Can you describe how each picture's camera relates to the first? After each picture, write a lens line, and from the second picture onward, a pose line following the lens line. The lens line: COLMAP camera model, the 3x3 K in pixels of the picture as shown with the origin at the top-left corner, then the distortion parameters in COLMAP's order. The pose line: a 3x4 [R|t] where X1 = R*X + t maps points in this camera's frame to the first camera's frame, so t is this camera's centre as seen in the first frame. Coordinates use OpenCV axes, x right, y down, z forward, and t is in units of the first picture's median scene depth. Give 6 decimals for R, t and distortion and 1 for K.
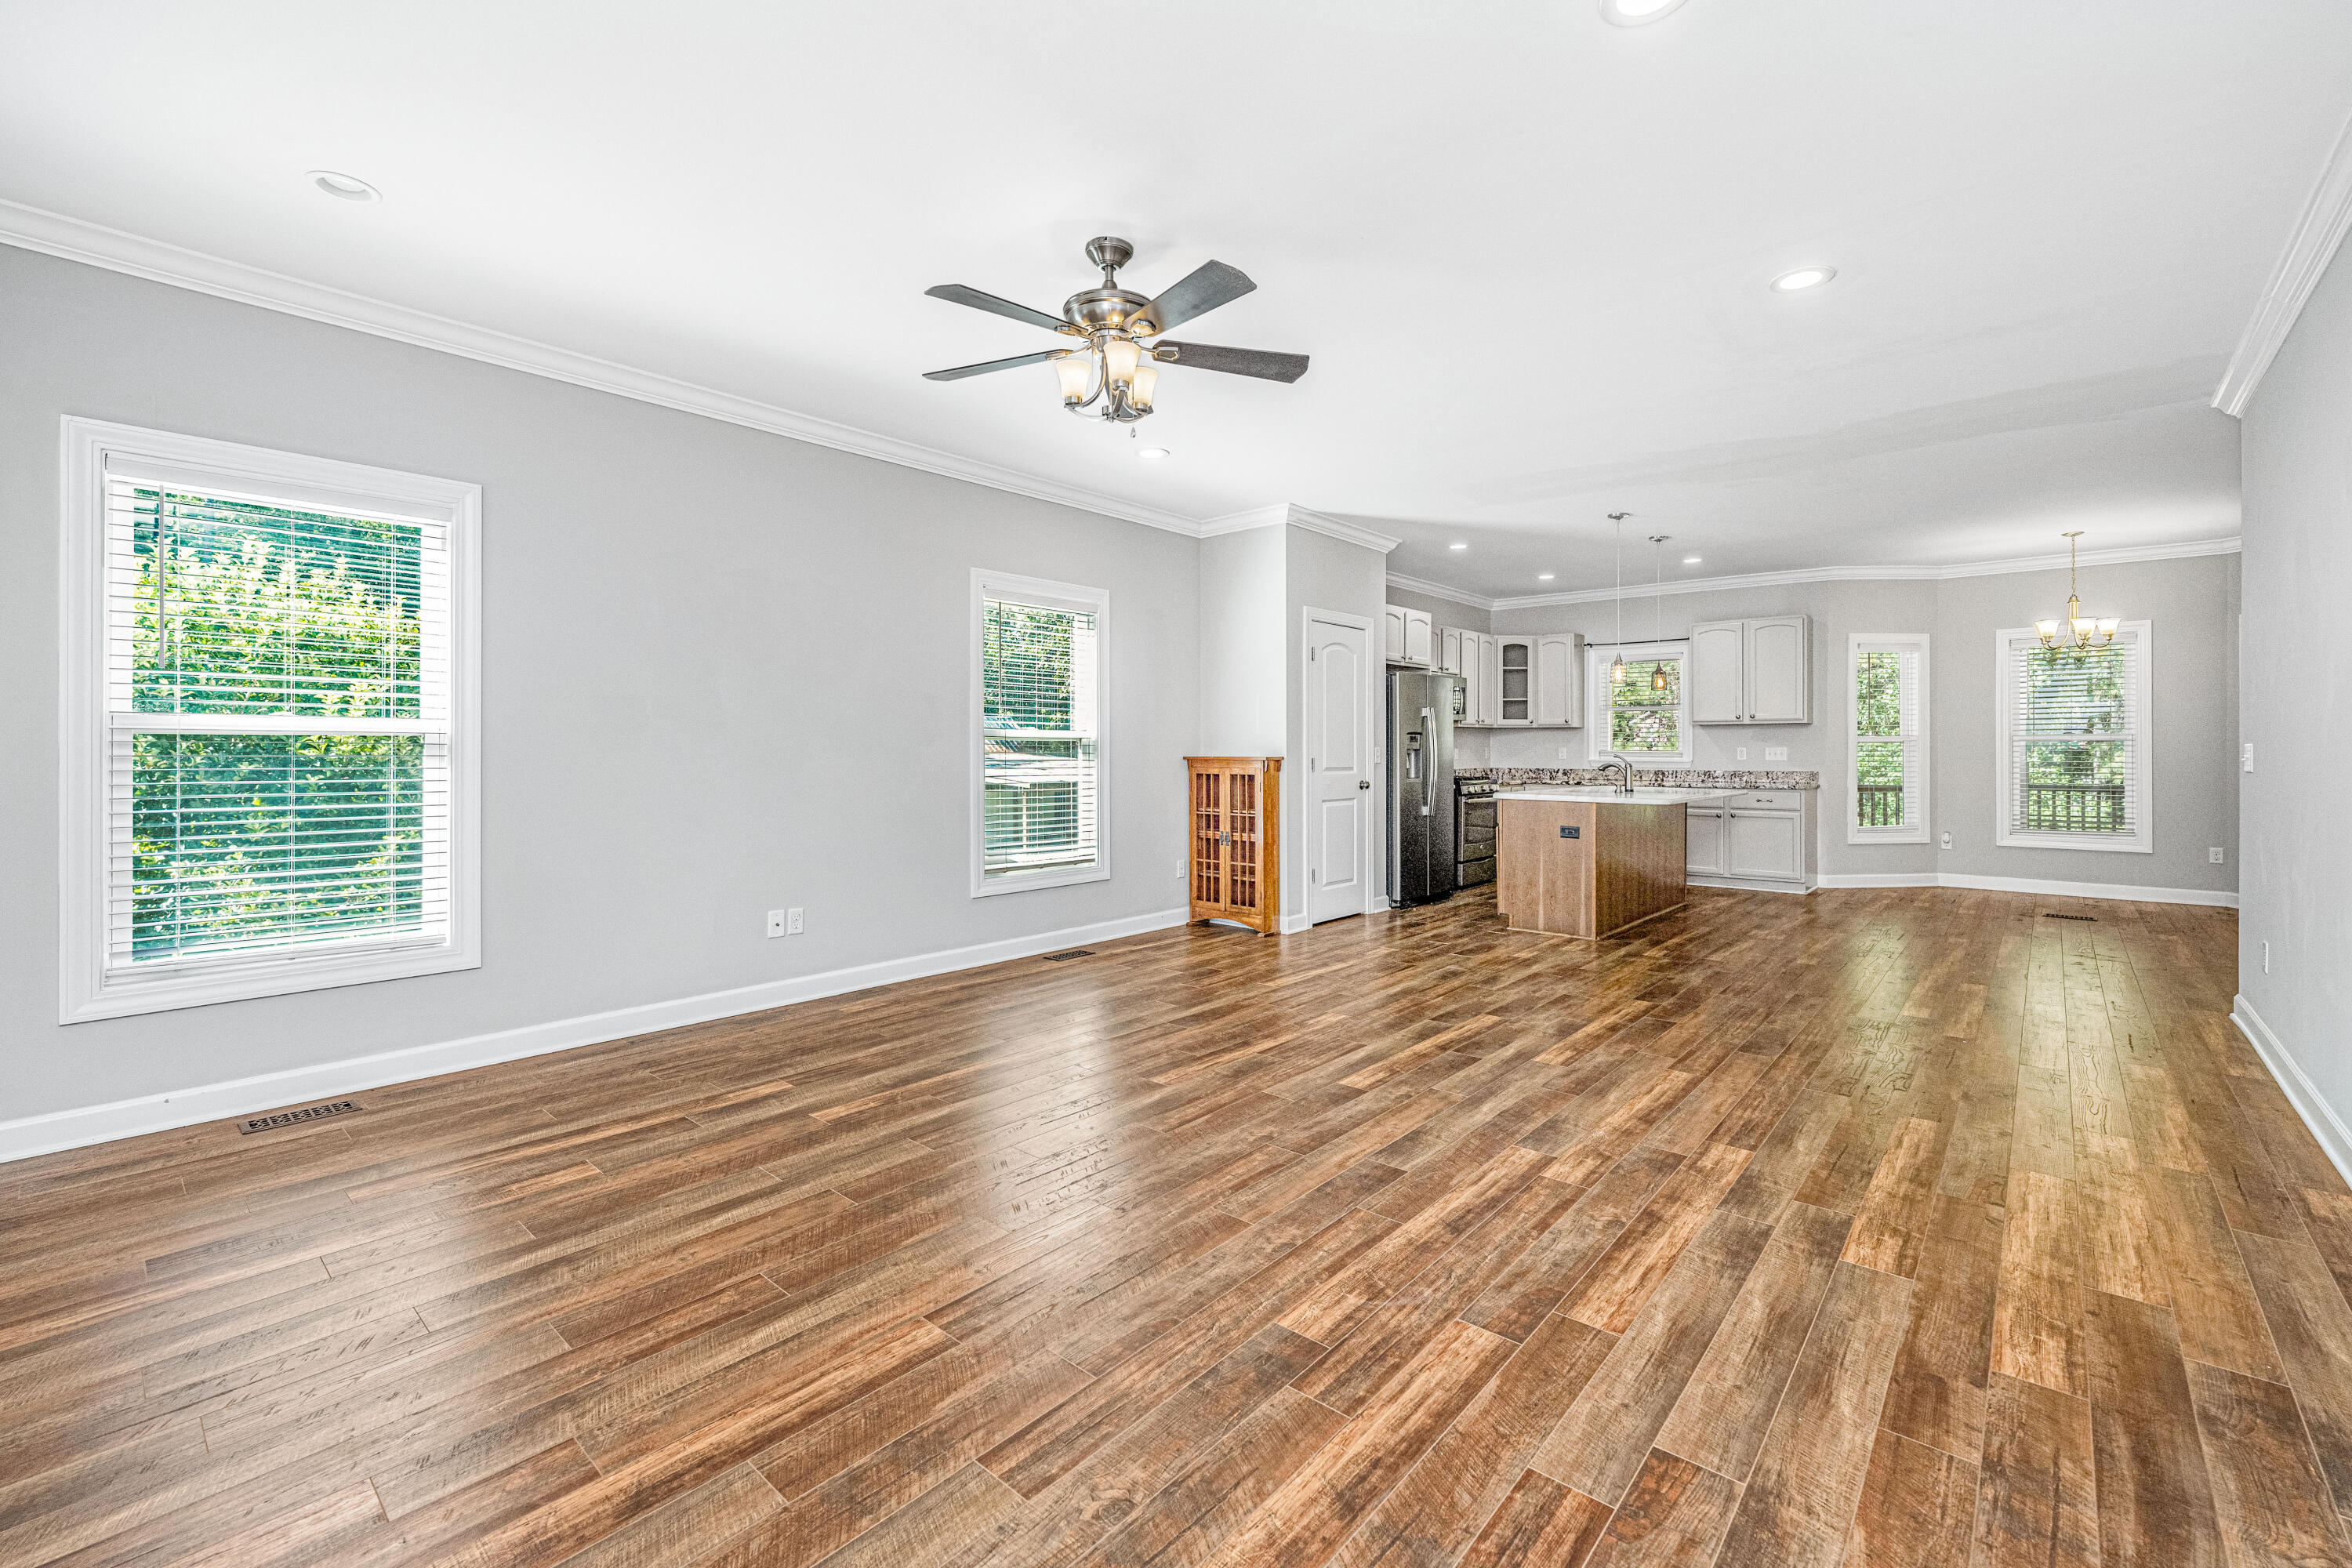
lens RADIAL K [[978.8, 0, 1201.1], [0, 978.8, 753.9], [0, 0, 1]] dist [-0.000523, 0.000120]
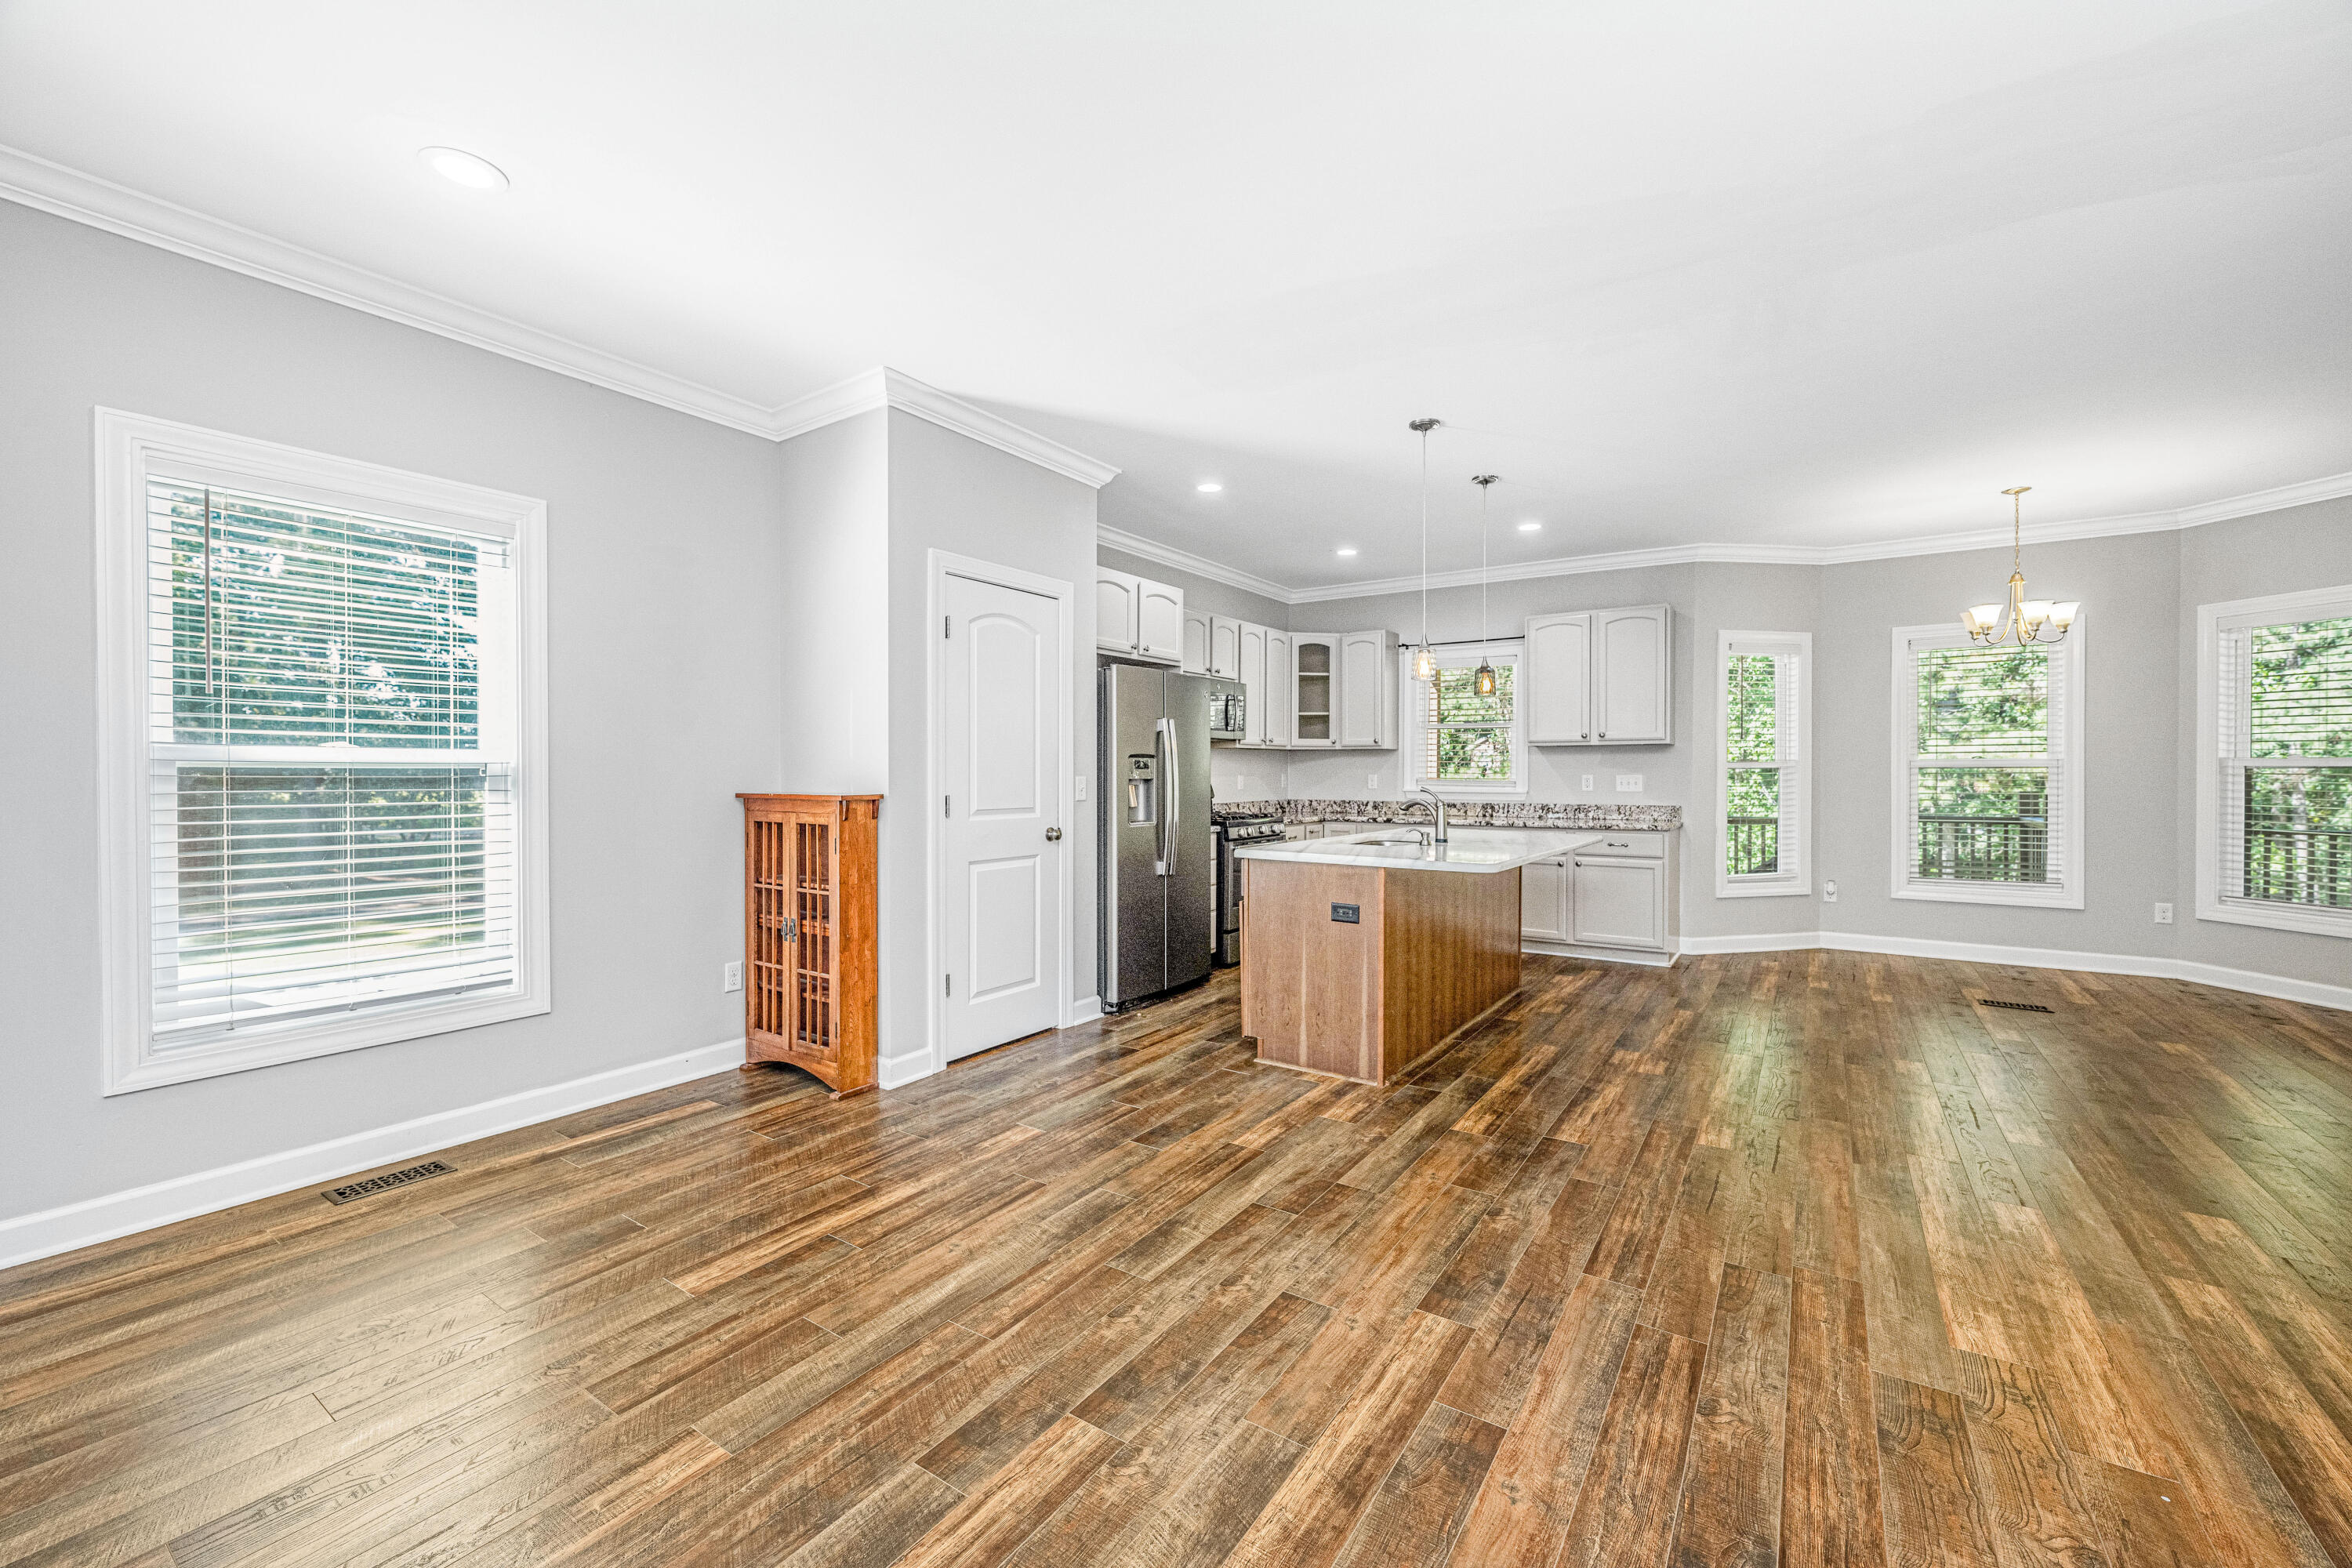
lens RADIAL K [[928.9, 0, 1176.0], [0, 928.9, 784.0], [0, 0, 1]] dist [-0.001162, -0.000185]
pose [[0.994326, -0.001285, 0.106371, 0.201221], [0.000396, 0.999965, 0.008376, -0.008062], [-0.106378, -0.008286, 0.994291, 0.410179]]
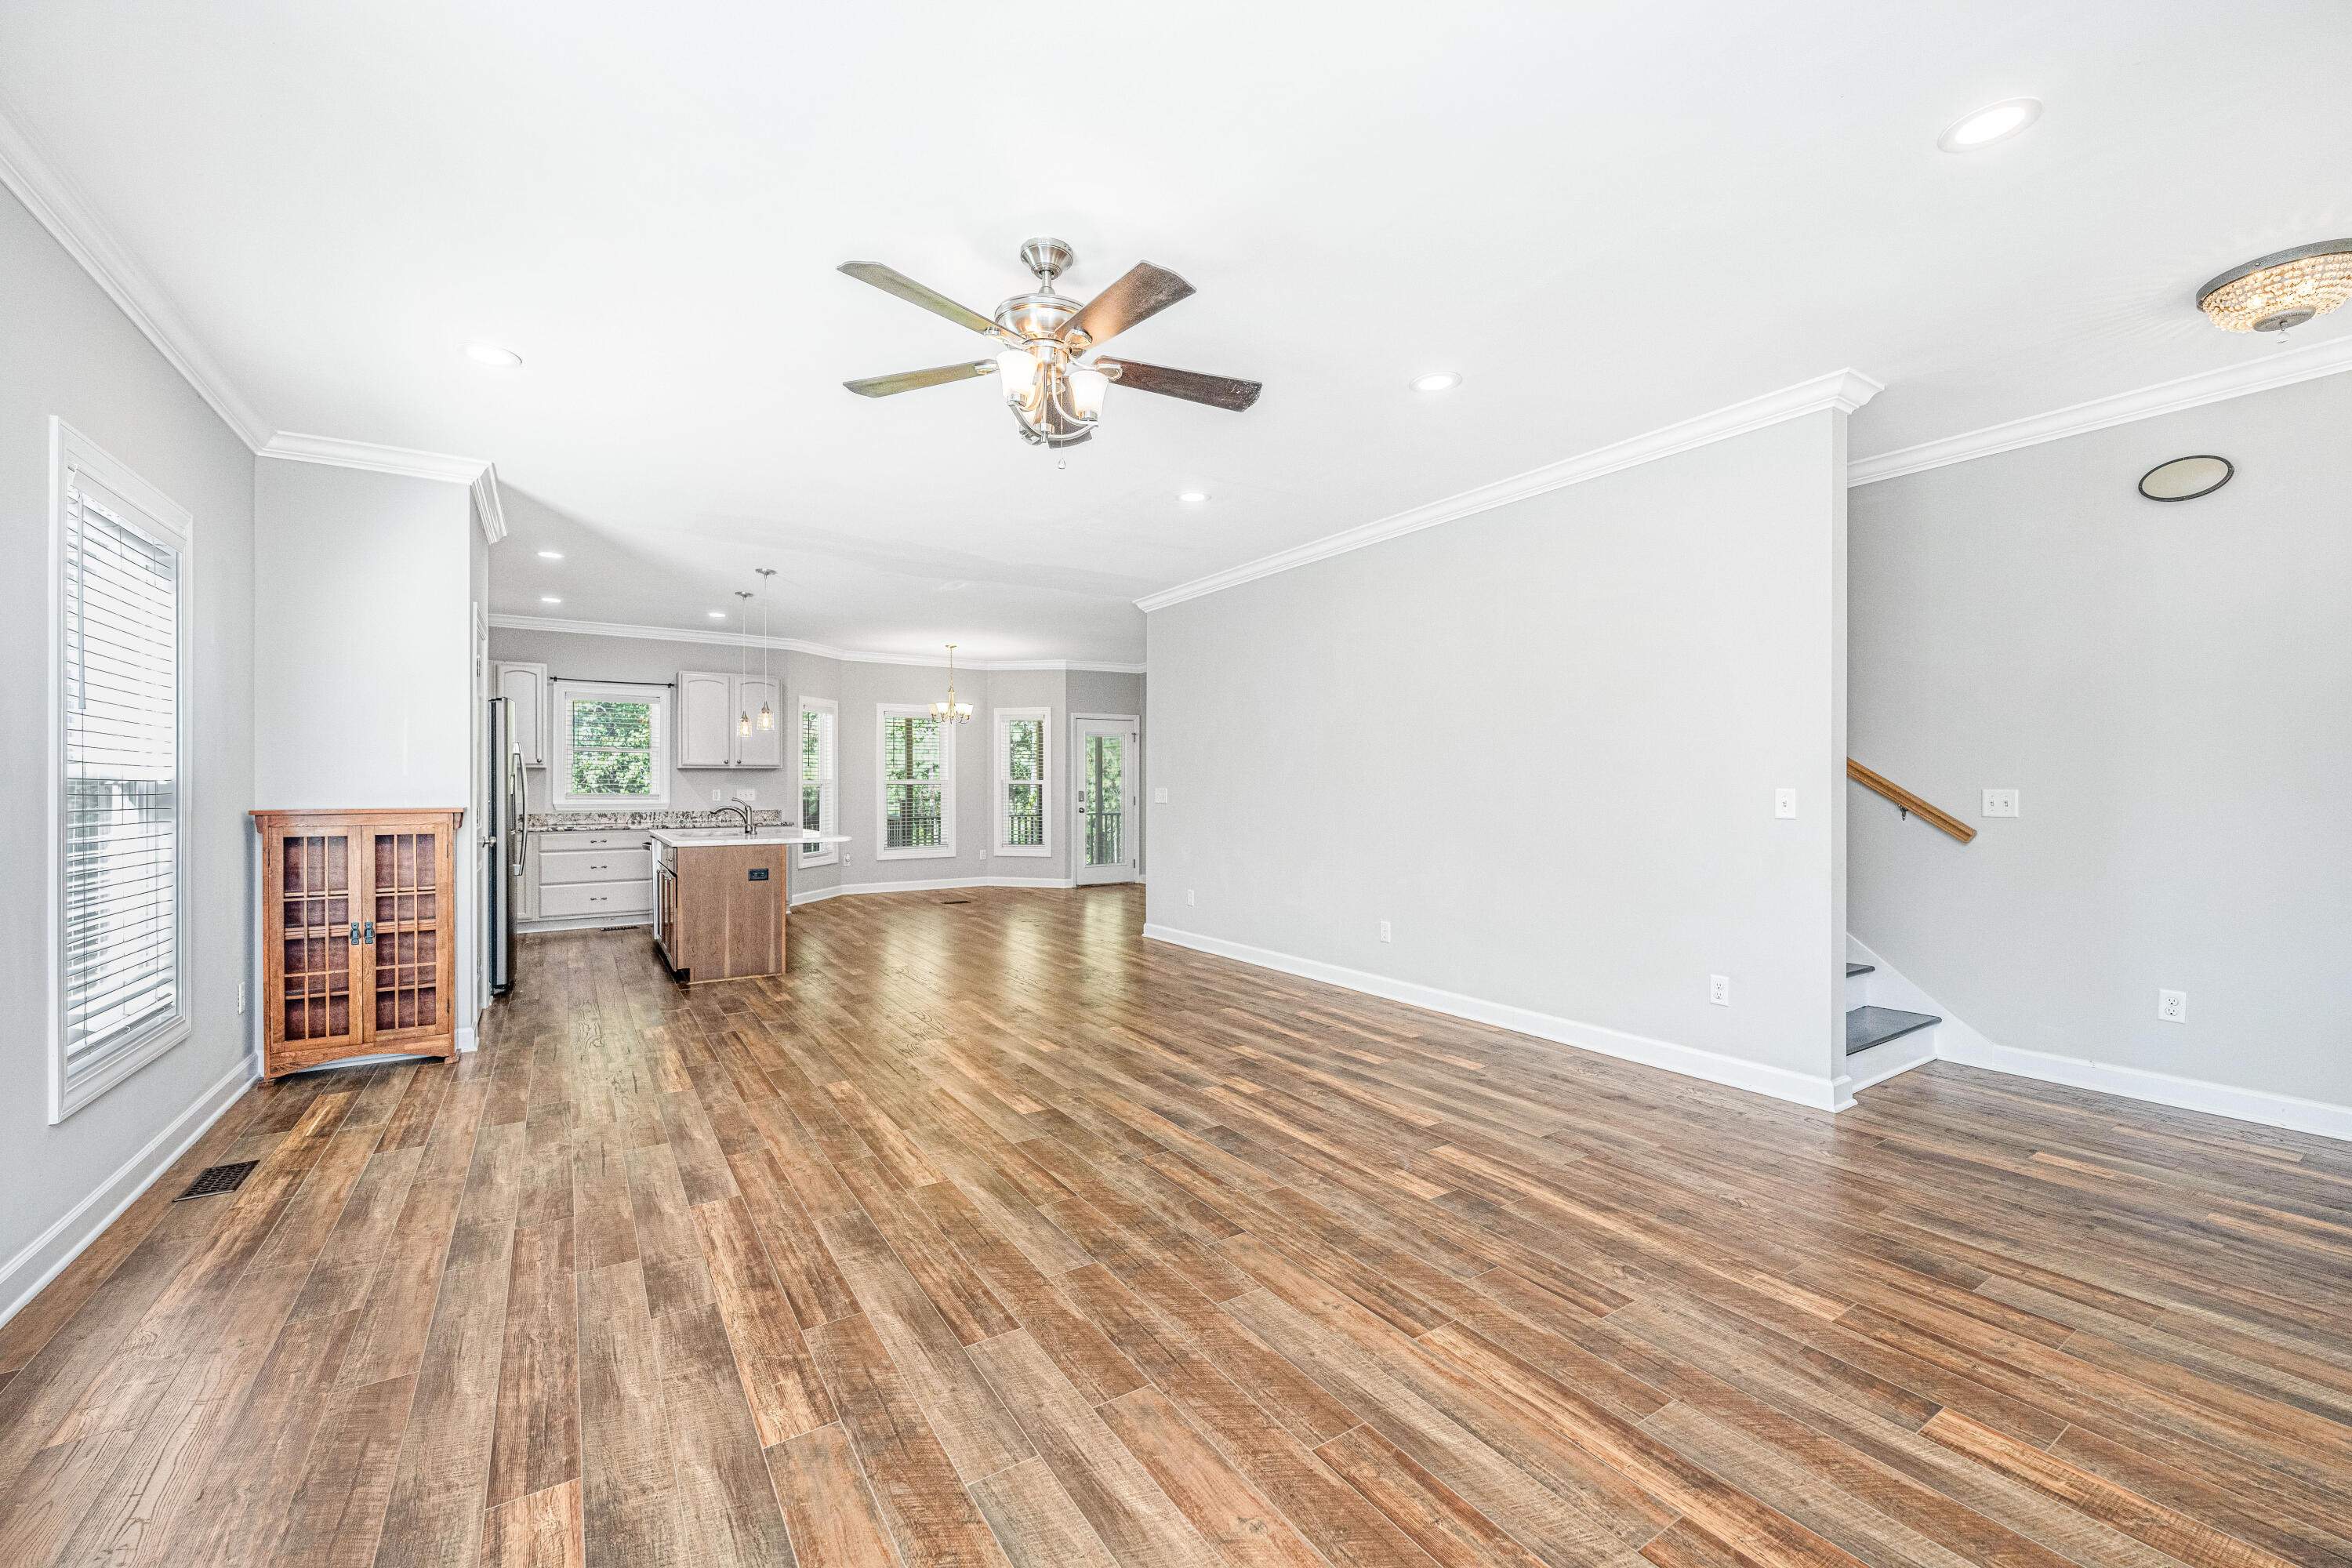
lens RADIAL K [[928.9, 0, 1176.0], [0, 928.9, 784.0], [0, 0, 1]] dist [-0.001162, -0.000185]
pose [[0.287373, 0.002384, 0.957816, -0.416990], [0.006447, 0.999969, -0.004423, -0.006807], [-0.957797, 0.007446, 0.287349, 0.300582]]
